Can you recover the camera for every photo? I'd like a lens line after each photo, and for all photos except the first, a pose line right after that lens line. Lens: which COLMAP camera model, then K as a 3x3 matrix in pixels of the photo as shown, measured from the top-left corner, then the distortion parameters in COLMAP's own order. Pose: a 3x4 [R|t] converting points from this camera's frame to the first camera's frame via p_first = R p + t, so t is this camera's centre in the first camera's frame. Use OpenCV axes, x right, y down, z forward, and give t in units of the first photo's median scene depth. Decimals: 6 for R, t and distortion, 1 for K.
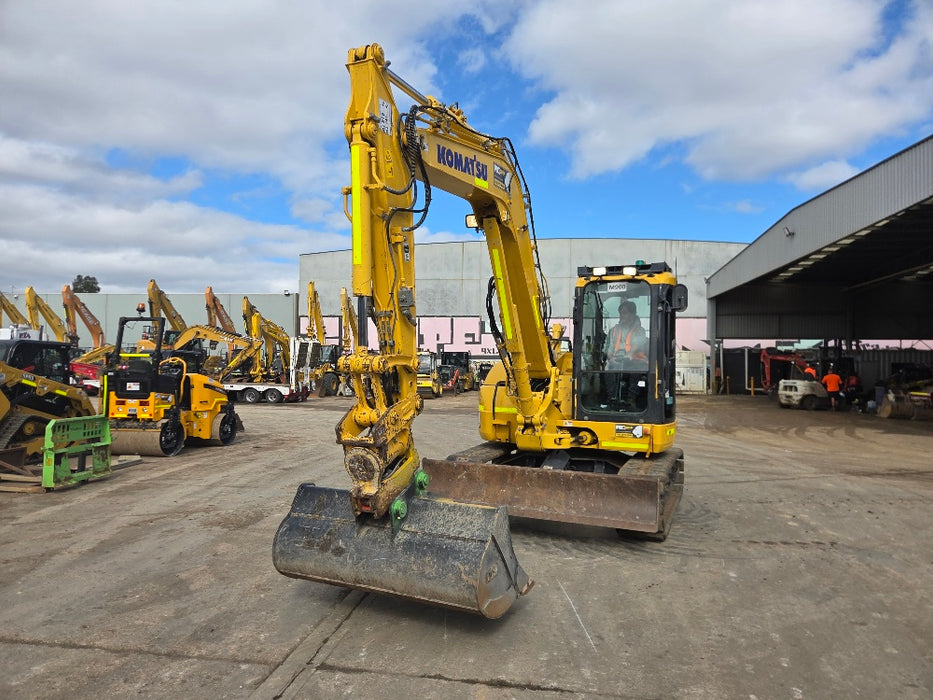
lens RADIAL K [[636.9, 0, 454.7], [0, 636.9, 354.9], [0, 0, 1]] dist [0.075380, -0.065672]
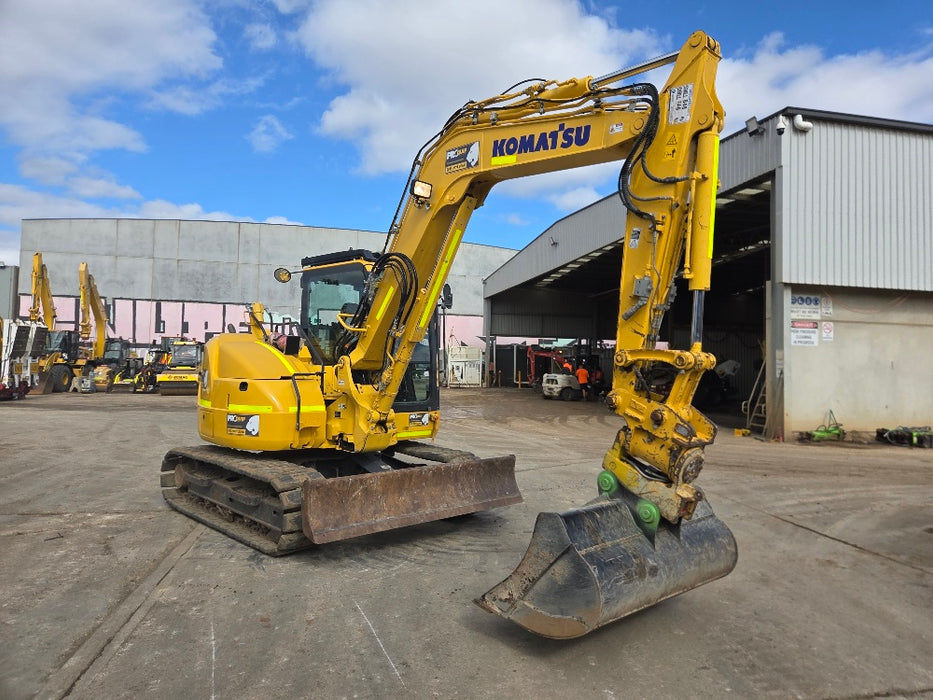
lens RADIAL K [[635.5, 0, 479.7], [0, 635.5, 335.6], [0, 0, 1]] dist [0.087776, -0.070377]
pose [[0.929520, 0.026862, 0.367792, -0.002222], [-0.019102, 0.999512, -0.024724, 0.001804], [-0.368277, 0.015956, 0.929579, 0.020069]]
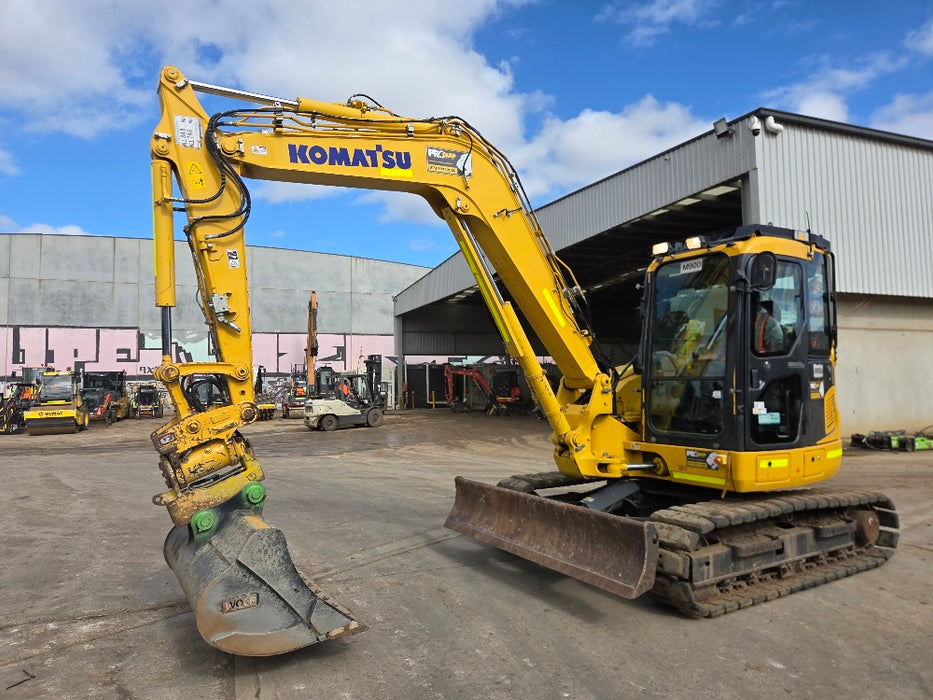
lens RADIAL K [[630.5, 0, 457.6], [0, 630.5, 339.6], [0, 0, 1]] dist [0.073326, -0.056971]
pose [[0.858299, 0.014024, 0.512959, -0.040287], [0.014553, 0.998559, -0.051650, 0.004154], [-0.512944, 0.051796, 0.856858, 0.102822]]
